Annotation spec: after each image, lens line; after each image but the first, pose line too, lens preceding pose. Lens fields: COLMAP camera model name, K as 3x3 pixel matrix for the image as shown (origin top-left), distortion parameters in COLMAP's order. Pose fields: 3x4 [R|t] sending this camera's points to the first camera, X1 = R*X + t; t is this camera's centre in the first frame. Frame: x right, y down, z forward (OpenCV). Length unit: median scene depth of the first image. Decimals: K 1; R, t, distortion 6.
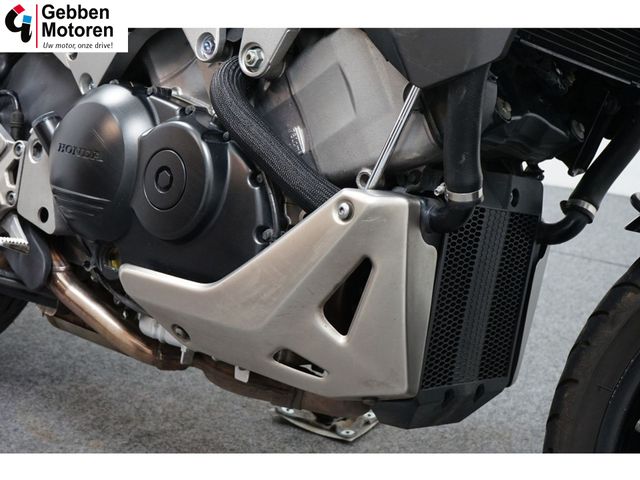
lens RADIAL K [[1018.3, 0, 320.0], [0, 1018.3, 240.1], [0, 0, 1]] dist [-0.033640, 0.000000]
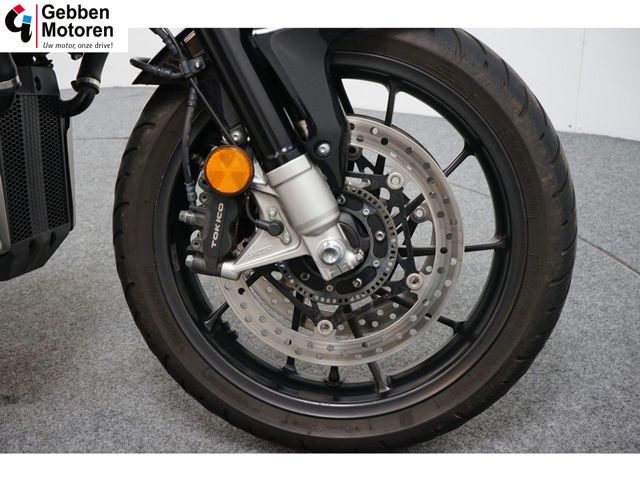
lens RADIAL K [[802.0, 0, 319.8], [0, 802.0, 240.0], [0, 0, 1]] dist [-0.002886, 0.000000]
pose [[0.816041, -0.288656, 0.500754, -0.117504], [0.222950, 0.956519, 0.188053, 0.052246], [-0.533264, -0.041816, 0.844915, -0.071192]]
